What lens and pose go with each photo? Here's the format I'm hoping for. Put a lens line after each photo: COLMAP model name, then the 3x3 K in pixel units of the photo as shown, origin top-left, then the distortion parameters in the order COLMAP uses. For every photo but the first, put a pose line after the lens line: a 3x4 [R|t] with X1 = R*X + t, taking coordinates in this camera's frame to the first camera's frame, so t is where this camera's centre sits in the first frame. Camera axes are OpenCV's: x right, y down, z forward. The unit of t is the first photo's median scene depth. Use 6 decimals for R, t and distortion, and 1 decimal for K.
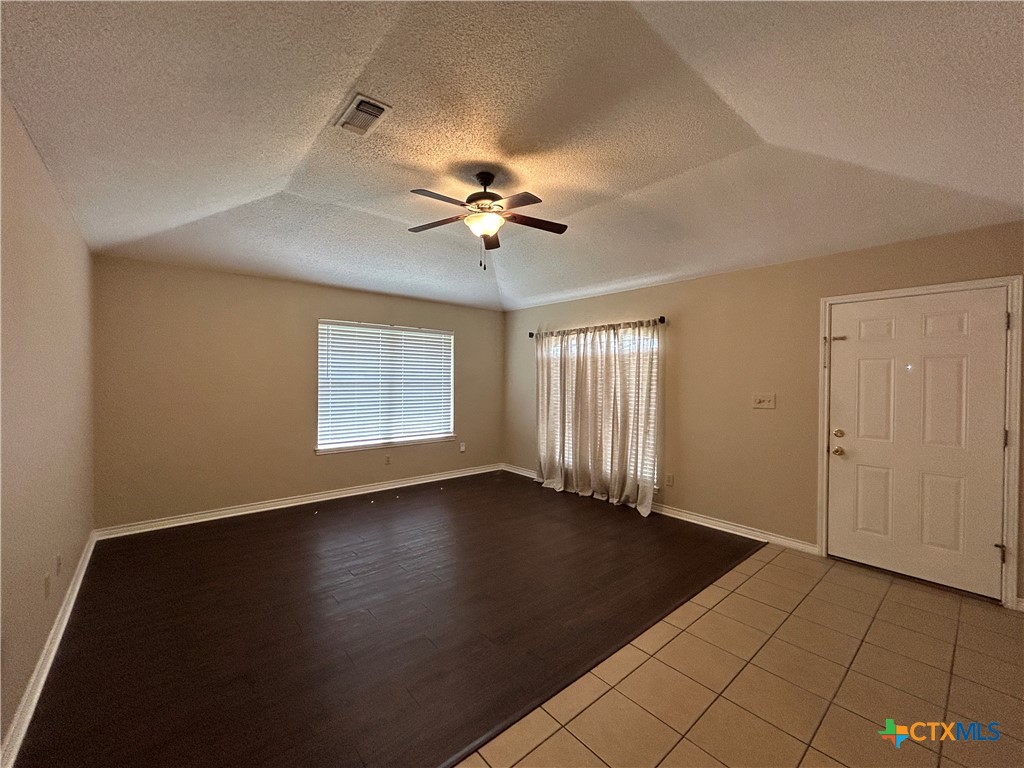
lens RADIAL K [[416.0, 0, 513.8], [0, 416.0, 381.9], [0, 0, 1]] dist [-0.000906, 0.000018]
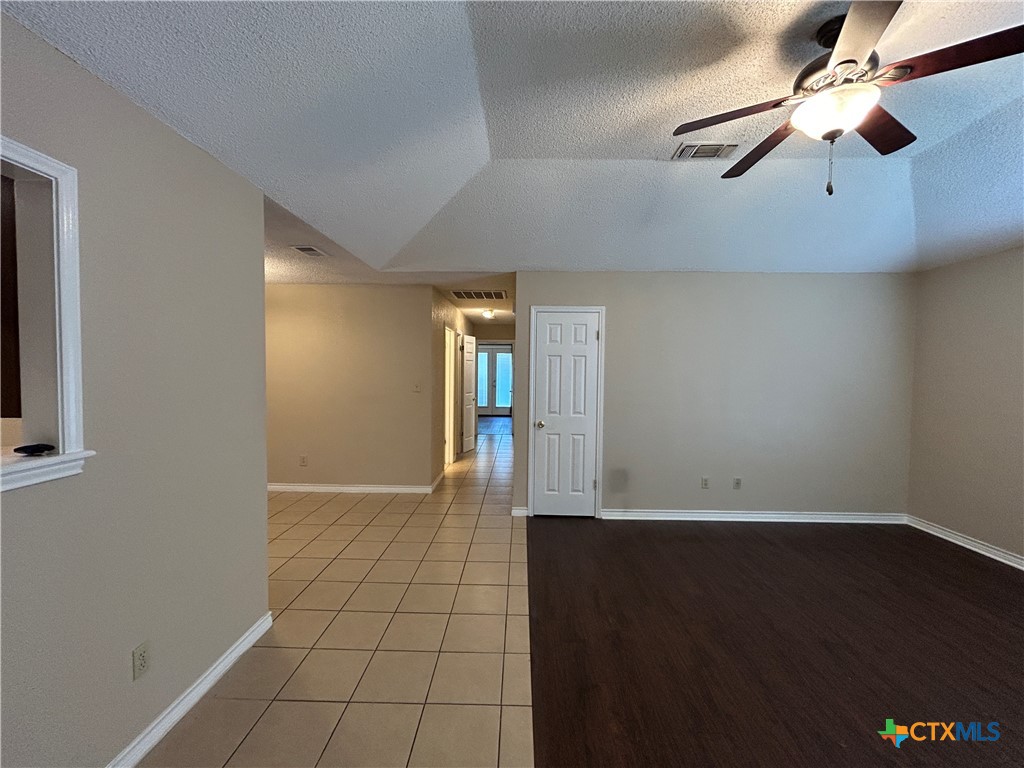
lens RADIAL K [[416.0, 0, 512.3], [0, 416.0, 382.2], [0, 0, 1]] dist [-0.000906, 0.000018]
pose [[-0.665584, 0.008446, -0.746275, 0.427966], [-0.022640, 0.999247, 0.031501, -0.014063], [0.745980, 0.037862, -0.664891, 0.709613]]
